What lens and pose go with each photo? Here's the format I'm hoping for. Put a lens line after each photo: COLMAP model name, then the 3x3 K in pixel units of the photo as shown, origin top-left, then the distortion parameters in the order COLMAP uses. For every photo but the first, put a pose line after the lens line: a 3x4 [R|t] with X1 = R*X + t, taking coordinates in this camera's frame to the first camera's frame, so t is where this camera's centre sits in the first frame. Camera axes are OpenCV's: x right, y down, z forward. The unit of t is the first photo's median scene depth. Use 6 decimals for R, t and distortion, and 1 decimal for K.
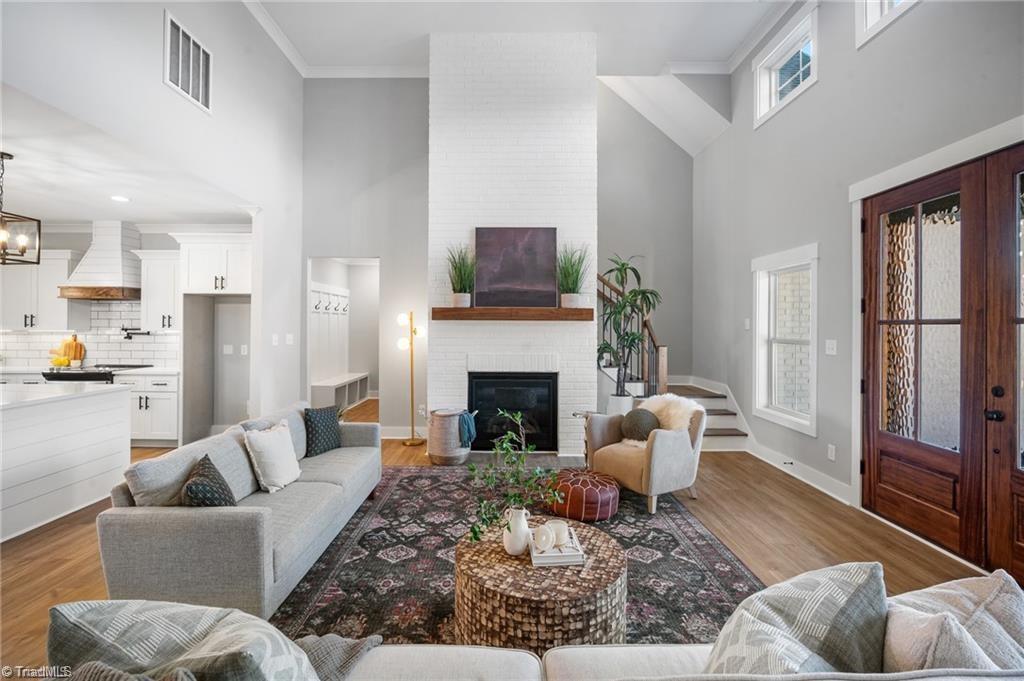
lens RADIAL K [[455.1, 0, 509.0], [0, 455.1, 325.1], [0, 0, 1]] dist [-0.011450, 0.001020]
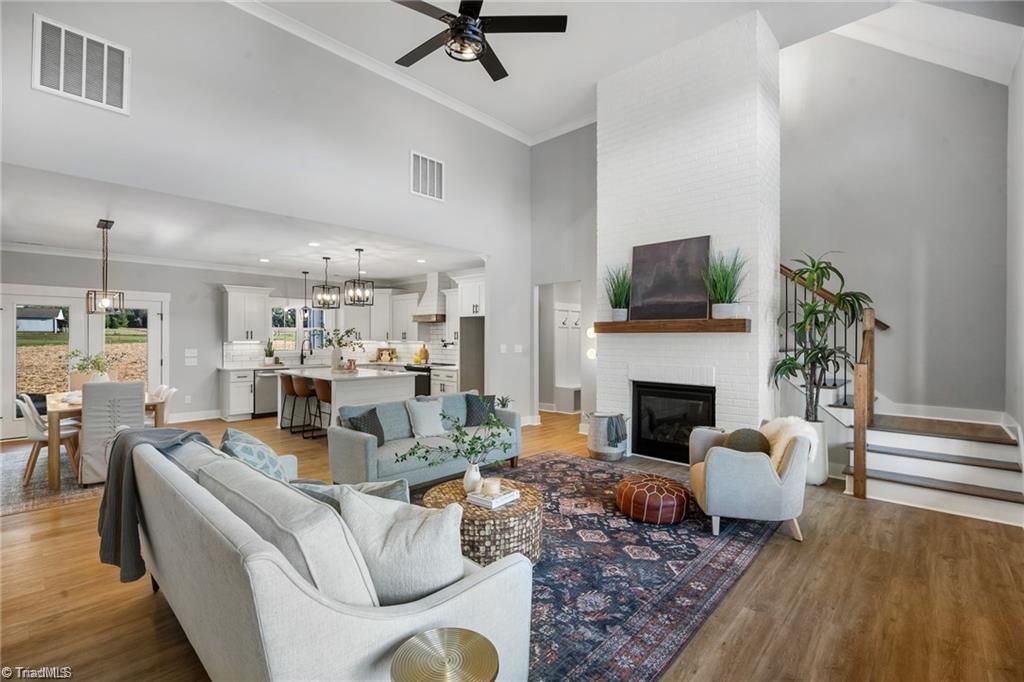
lens RADIAL K [[455.1, 0, 509.6], [0, 455.1, 339.3], [0, 0, 1]] dist [-0.011450, 0.001020]
pose [[0.730531, -0.000675, -0.682879, 0.451721], [-0.000383, 0.999999, -0.001399, 0.006258], [0.682879, 0.001283, 0.730530, 0.012016]]
